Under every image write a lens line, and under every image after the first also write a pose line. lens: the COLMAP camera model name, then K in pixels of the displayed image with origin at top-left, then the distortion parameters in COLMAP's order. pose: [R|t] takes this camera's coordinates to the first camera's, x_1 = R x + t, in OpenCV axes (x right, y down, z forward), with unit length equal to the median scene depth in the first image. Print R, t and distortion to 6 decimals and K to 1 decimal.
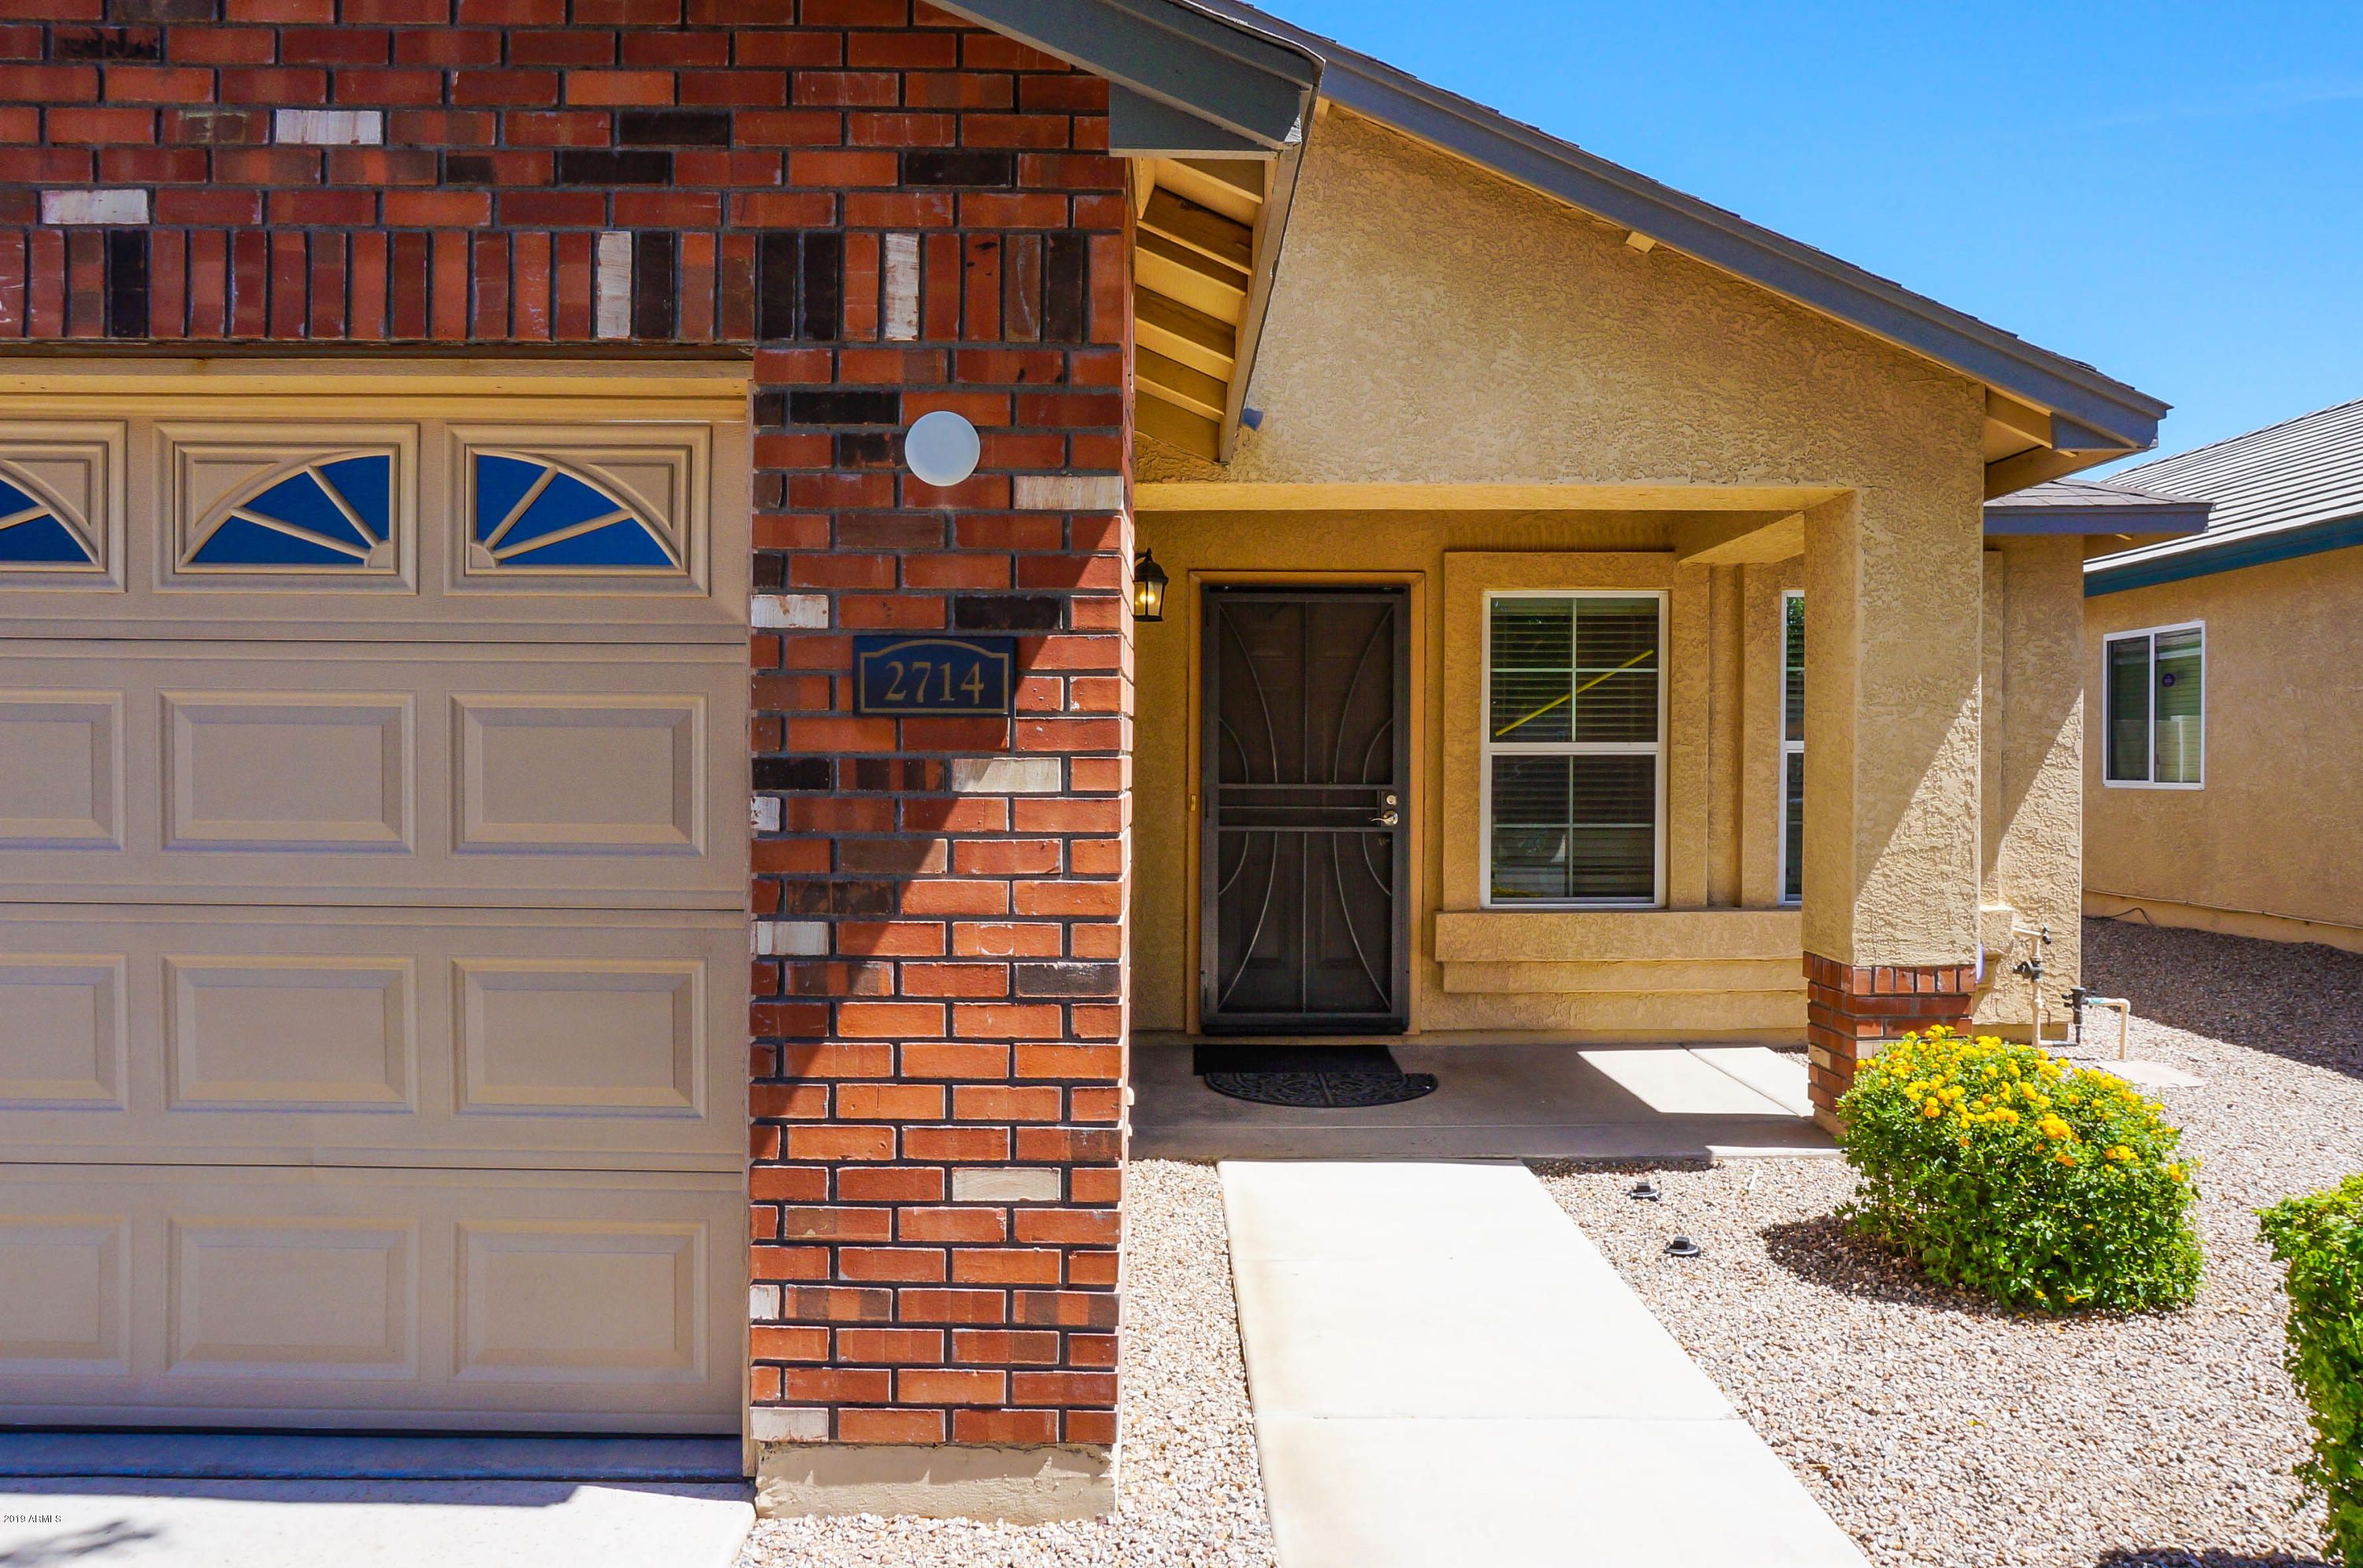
lens RADIAL K [[1579.9, 0, 1191.7], [0, 1579.9, 783.0], [0, 0, 1]] dist [-0.040936, 0.024333]
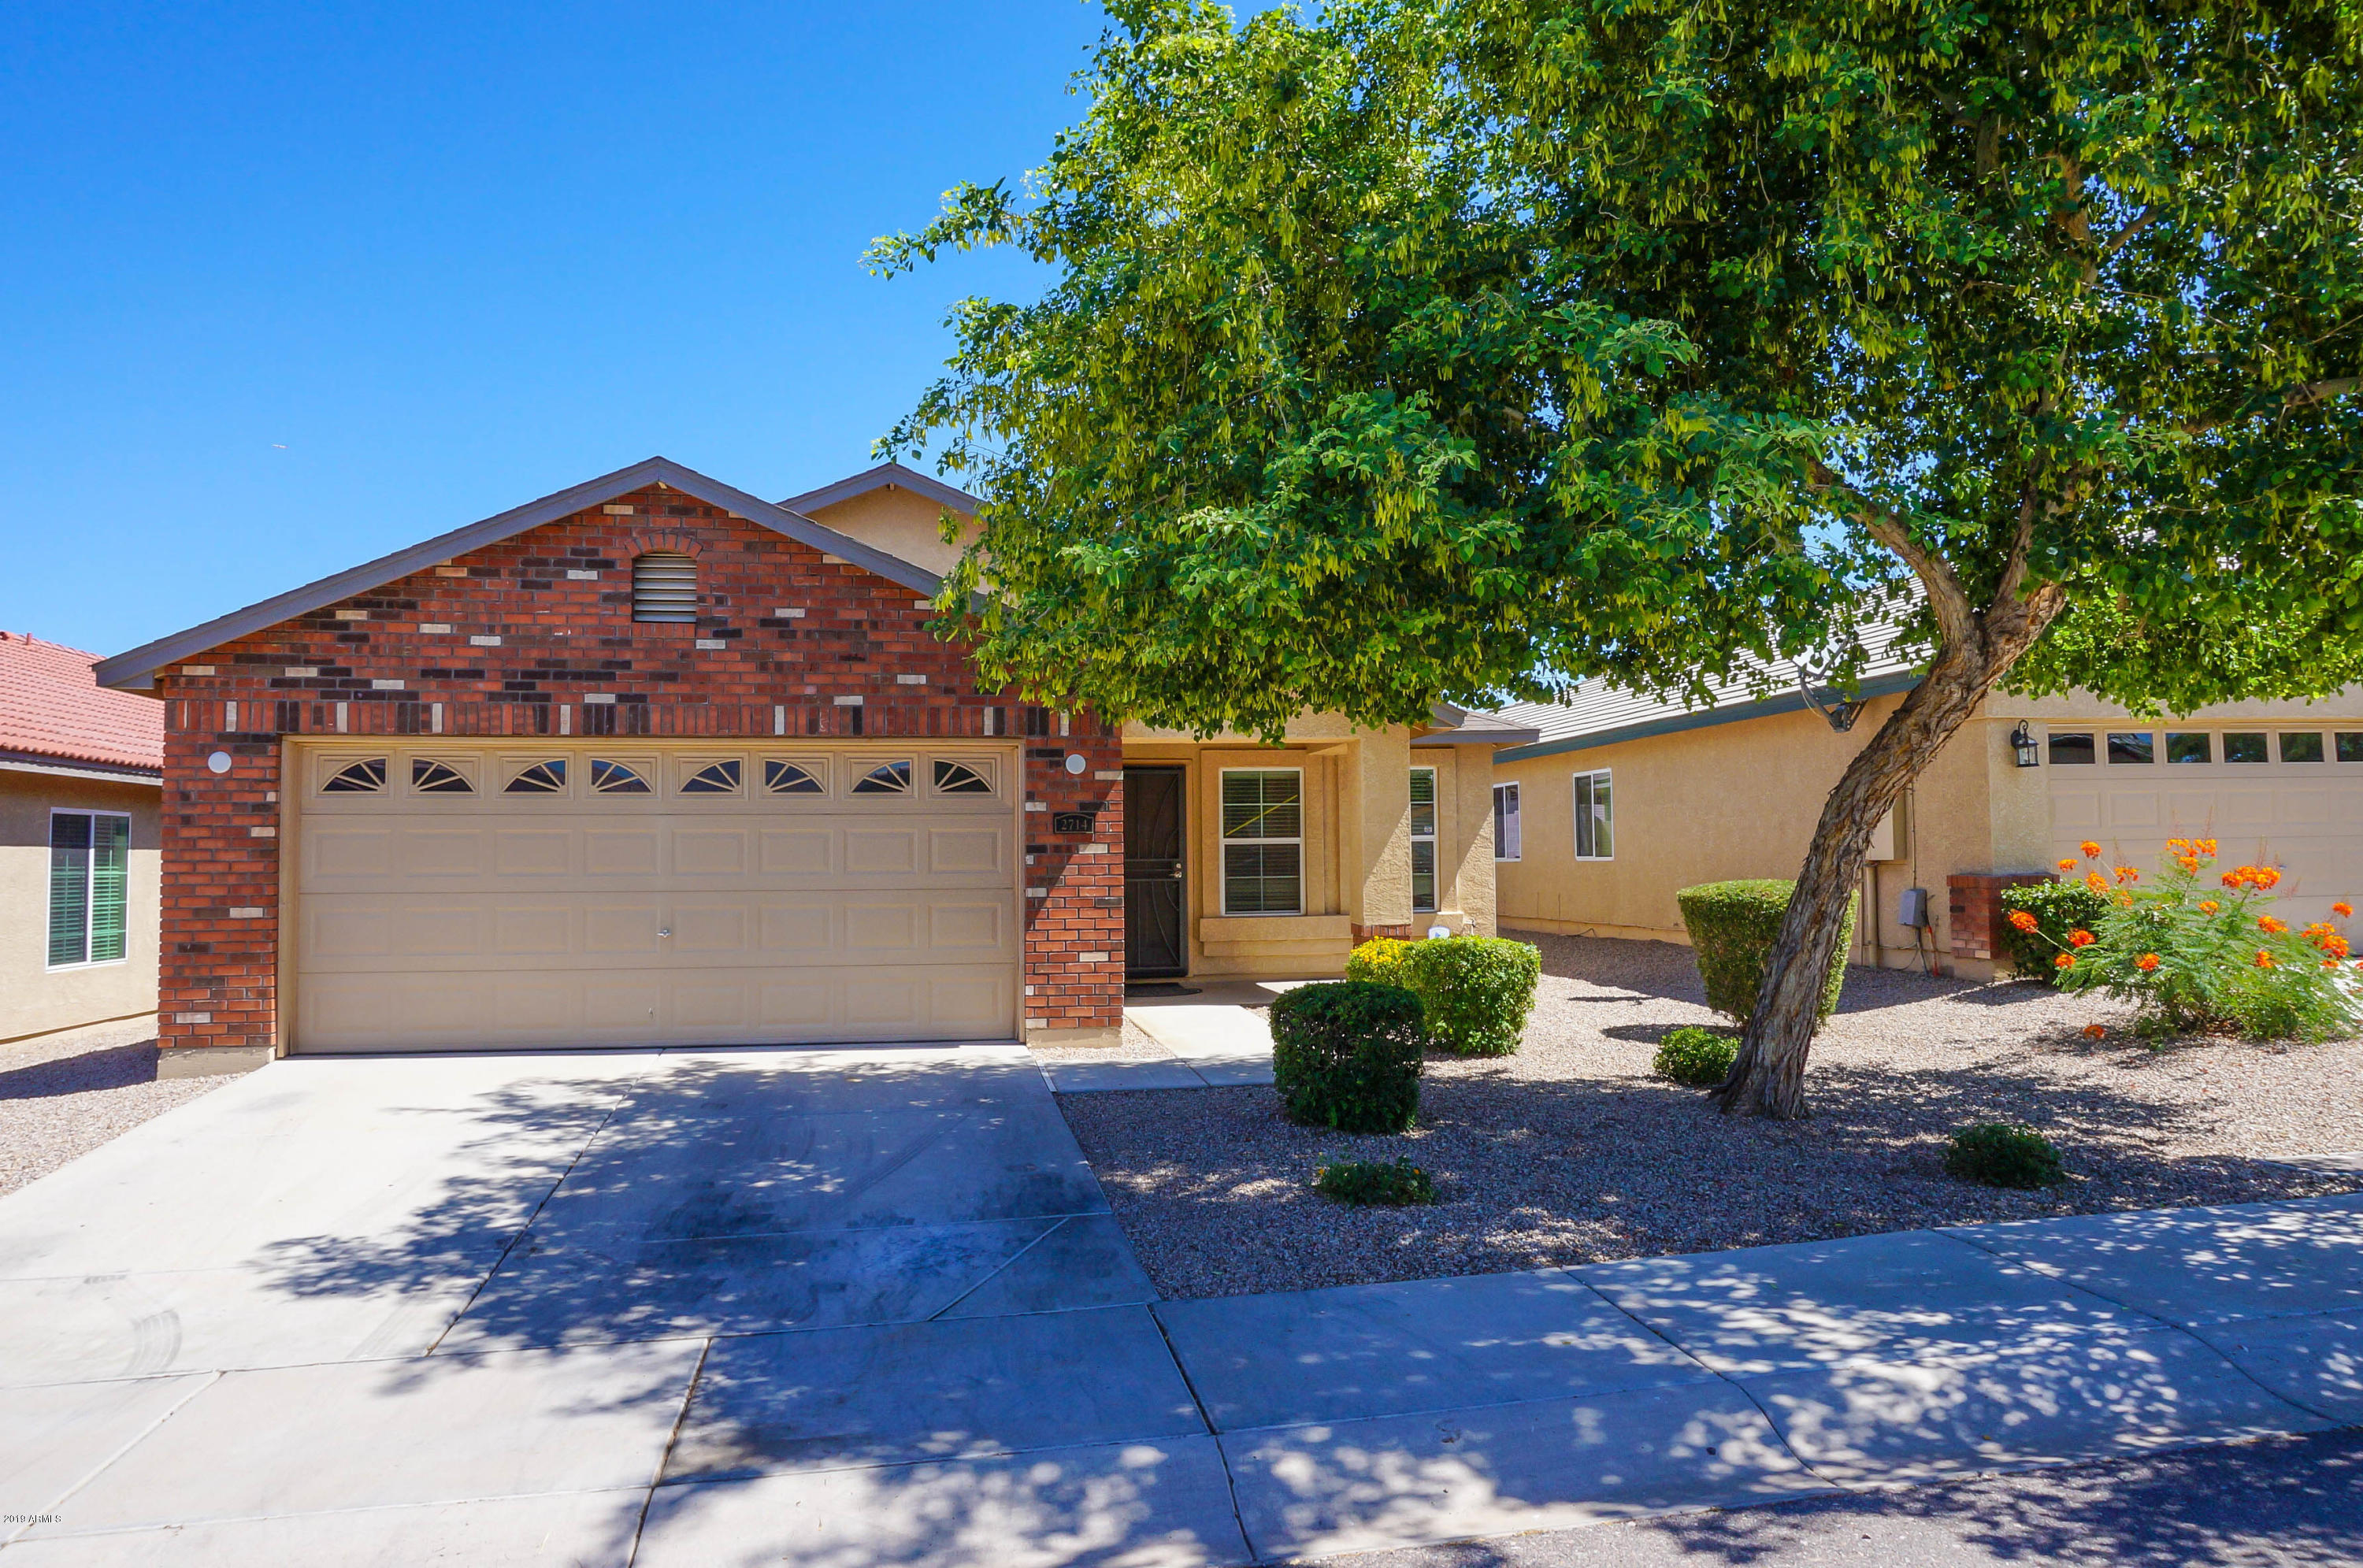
lens RADIAL K [[1579.9, 0, 1174.8], [0, 1579.9, 792.3], [0, 0, 1]] dist [-0.040936, 0.024333]
pose [[0.989183, -0.007345, 0.146500, -0.475360], [0.015605, 0.998347, -0.055312, 0.072053], [-0.145852, 0.056999, 0.987663, -2.786868]]
